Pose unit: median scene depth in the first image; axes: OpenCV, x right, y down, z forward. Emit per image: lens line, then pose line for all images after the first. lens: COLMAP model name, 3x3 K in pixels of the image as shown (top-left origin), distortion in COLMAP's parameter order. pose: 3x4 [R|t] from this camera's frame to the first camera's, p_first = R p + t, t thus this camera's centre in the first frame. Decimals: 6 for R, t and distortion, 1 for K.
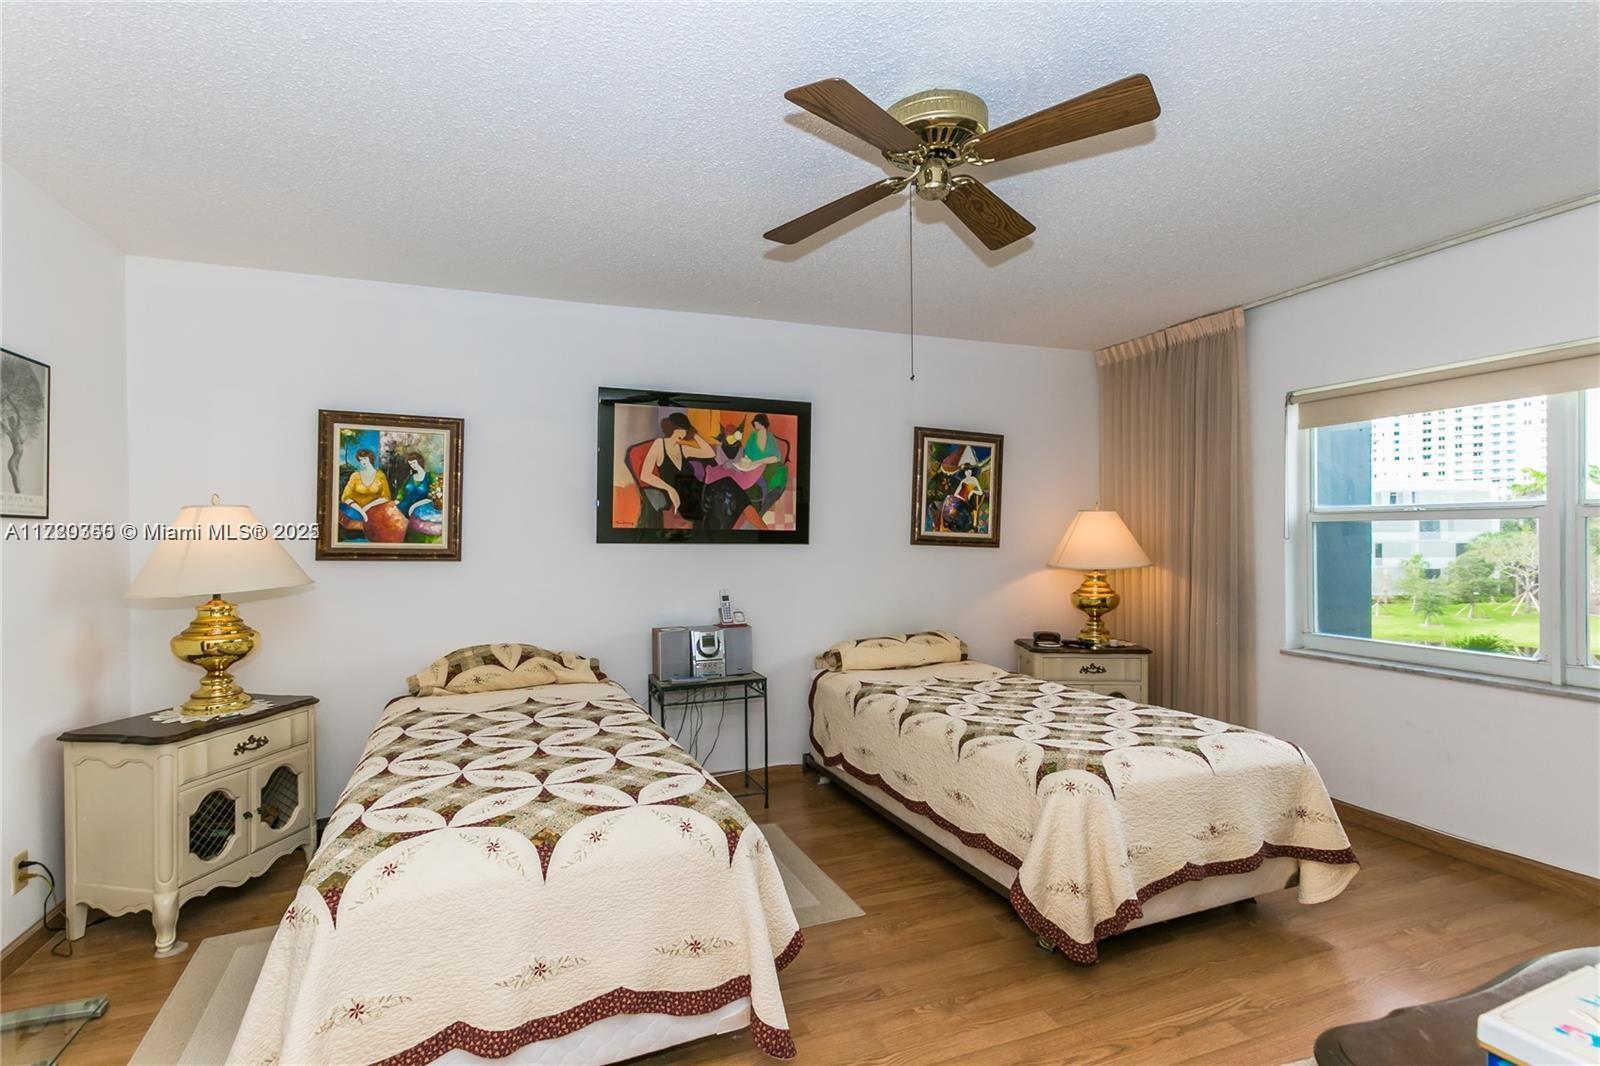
lens RADIAL K [[780.9, 0, 797.8], [0, 780.9, 533.0], [0, 0, 1]] dist [-0.012817, 0.000225]
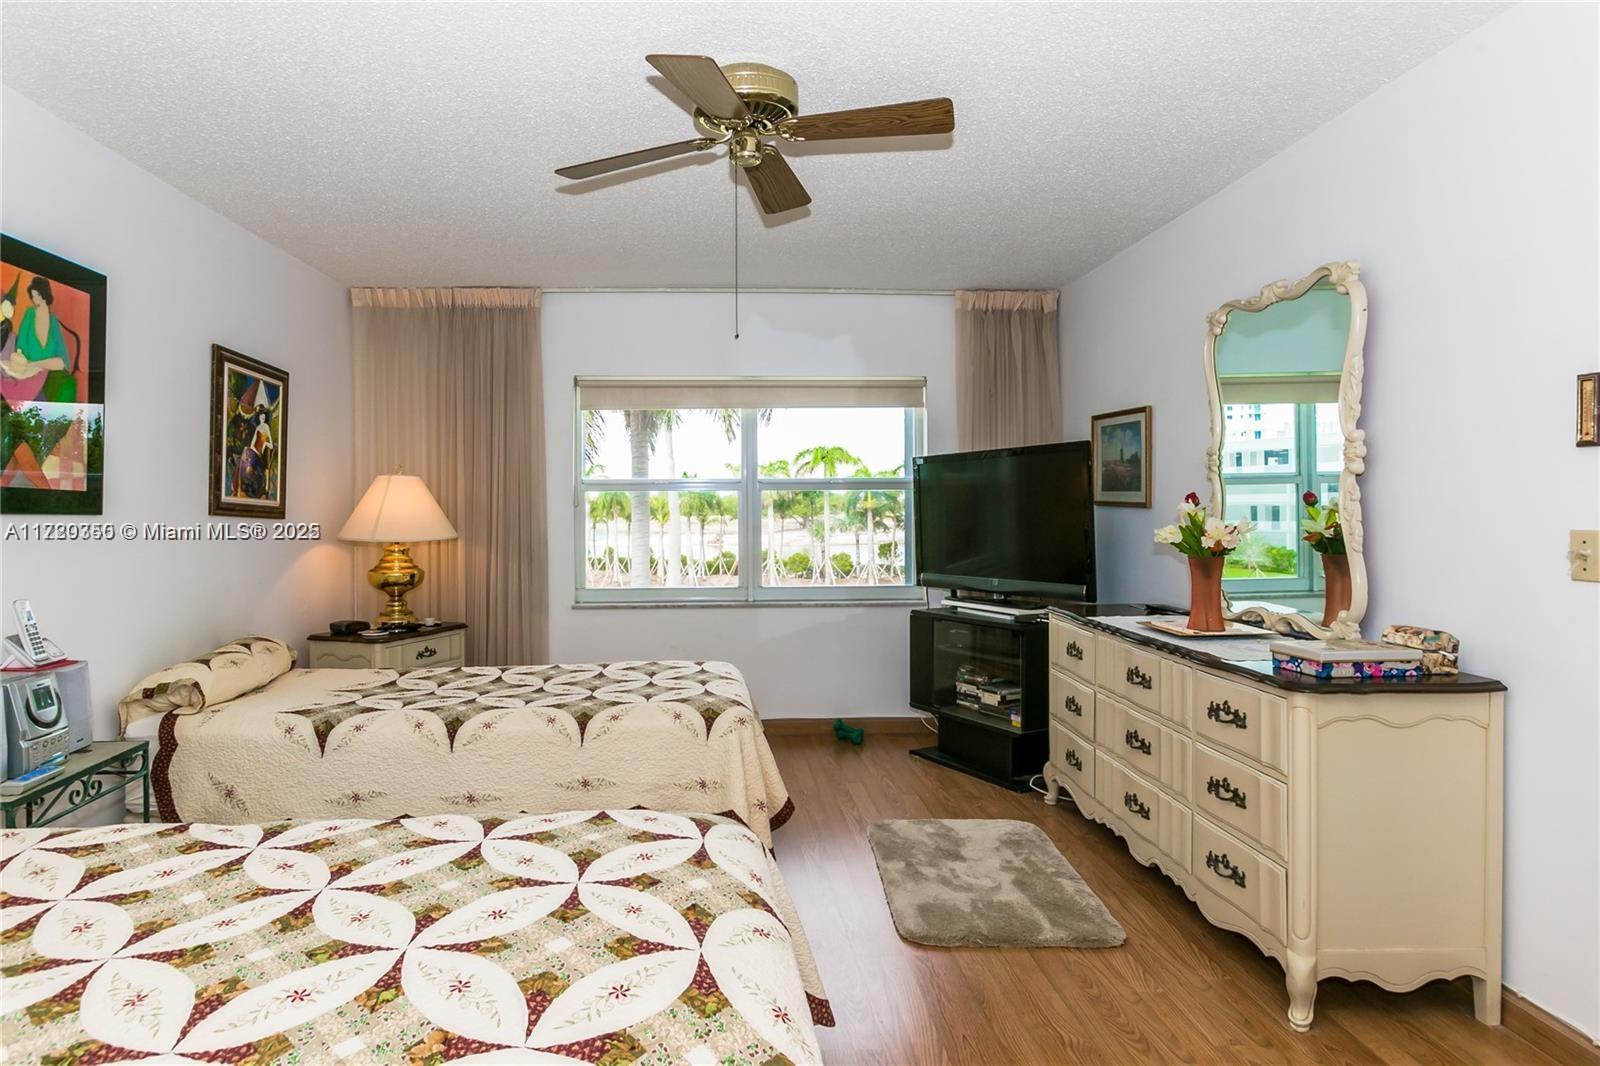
lens RADIAL K [[868.4, 0, 795.5], [0, 868.4, 522.9], [0, 0, 1]] dist [-0.004929, -0.000577]
pose [[0.312293, -0.014816, 0.949870, -0.447330], [0.000629, 0.999881, 0.015389, 0.010851], [-0.949986, -0.004209, 0.312265, 0.295115]]
